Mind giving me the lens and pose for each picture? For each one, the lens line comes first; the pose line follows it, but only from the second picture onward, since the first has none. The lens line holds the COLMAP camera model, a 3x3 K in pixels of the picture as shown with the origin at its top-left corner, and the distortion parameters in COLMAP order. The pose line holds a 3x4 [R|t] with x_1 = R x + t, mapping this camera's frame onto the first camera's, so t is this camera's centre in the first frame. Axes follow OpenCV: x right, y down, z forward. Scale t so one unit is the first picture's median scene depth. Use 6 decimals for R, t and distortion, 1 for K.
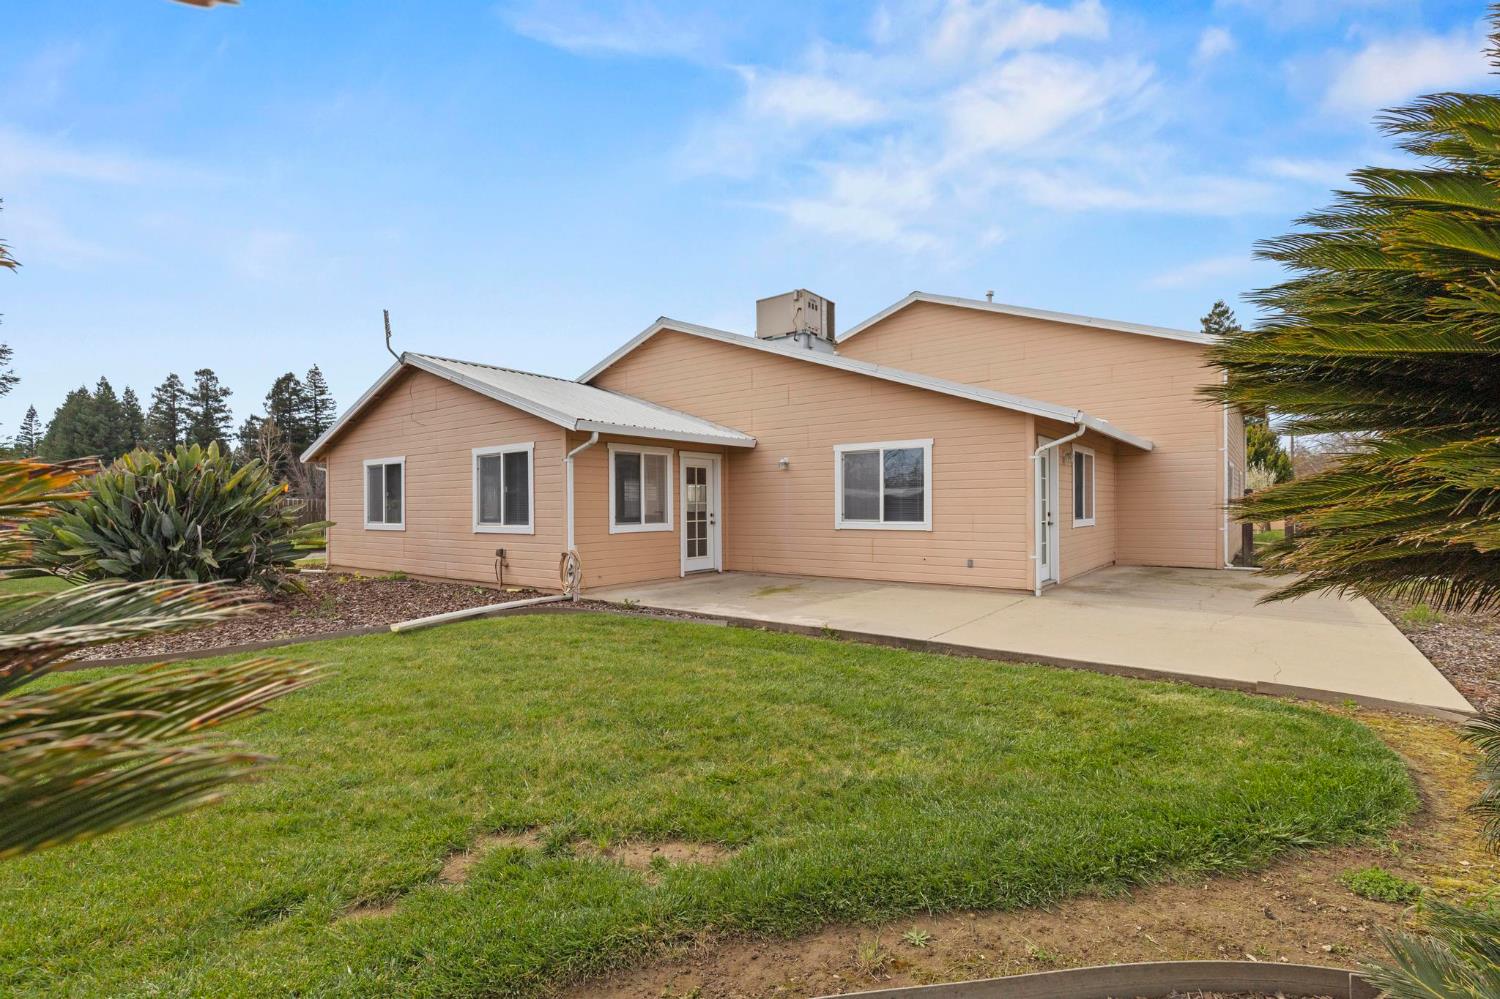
lens RADIAL K [[690.4, 0, 743.7], [0, 690.4, 500.9], [0, 0, 1]] dist [0.006780, 0.000737]
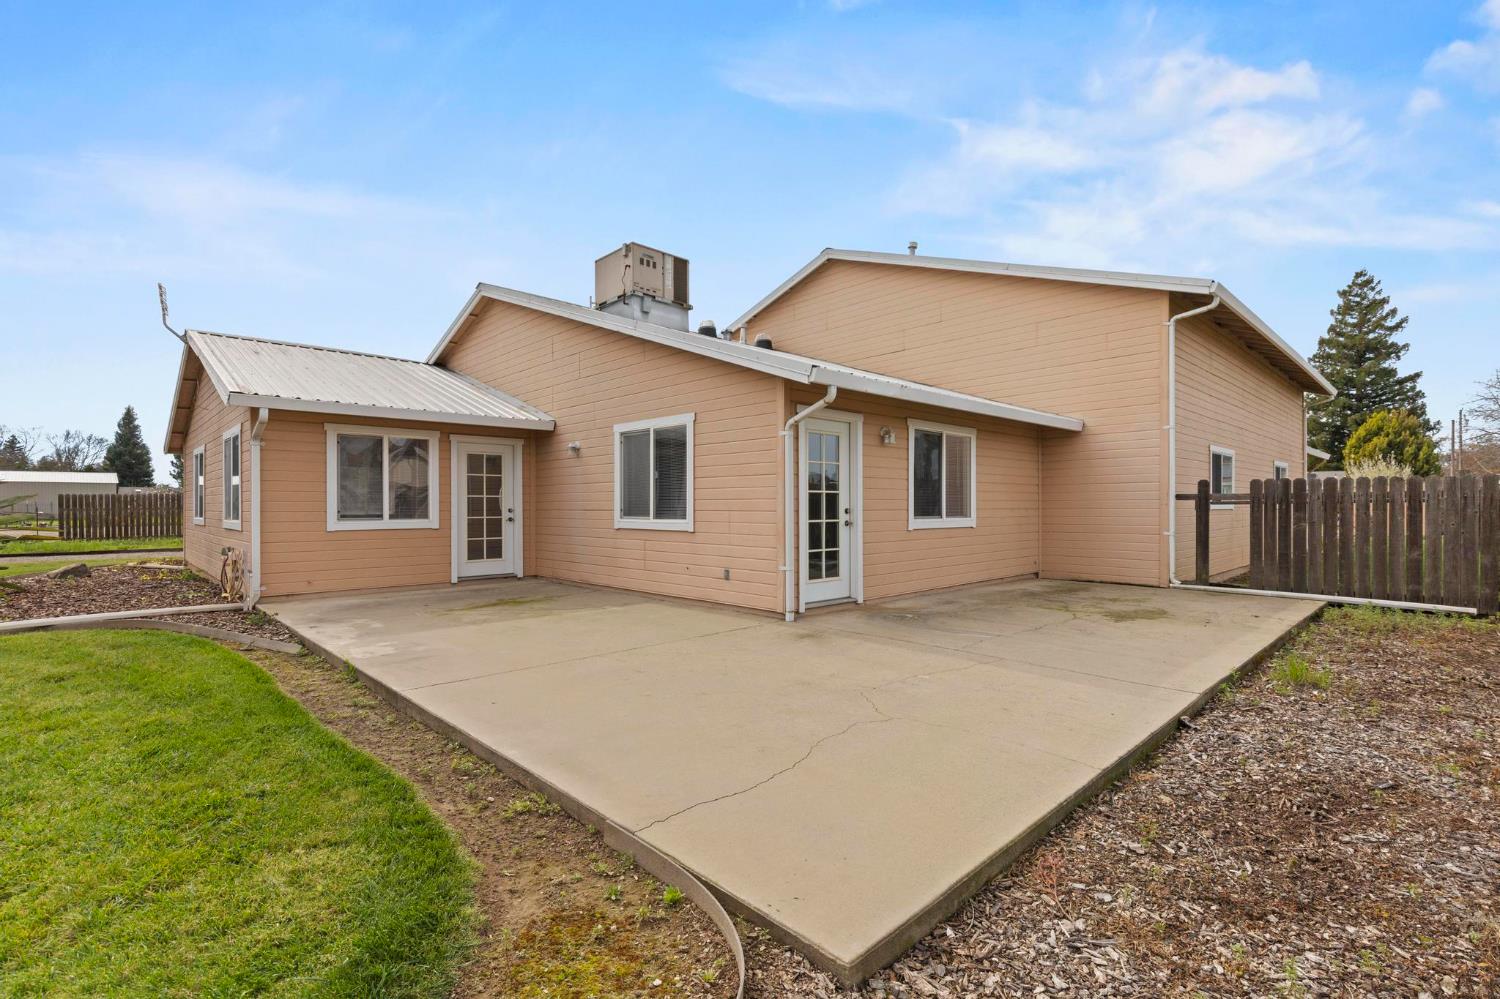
lens RADIAL K [[690.4, 0, 746.8], [0, 690.4, 501.2], [0, 0, 1]] dist [0.006780, 0.000737]
pose [[0.988591, 0.004148, -0.150569, 0.370785], [-0.004105, 0.999991, 0.000600, 0.007211], [0.150570, 0.000025, 0.988599, 0.201354]]
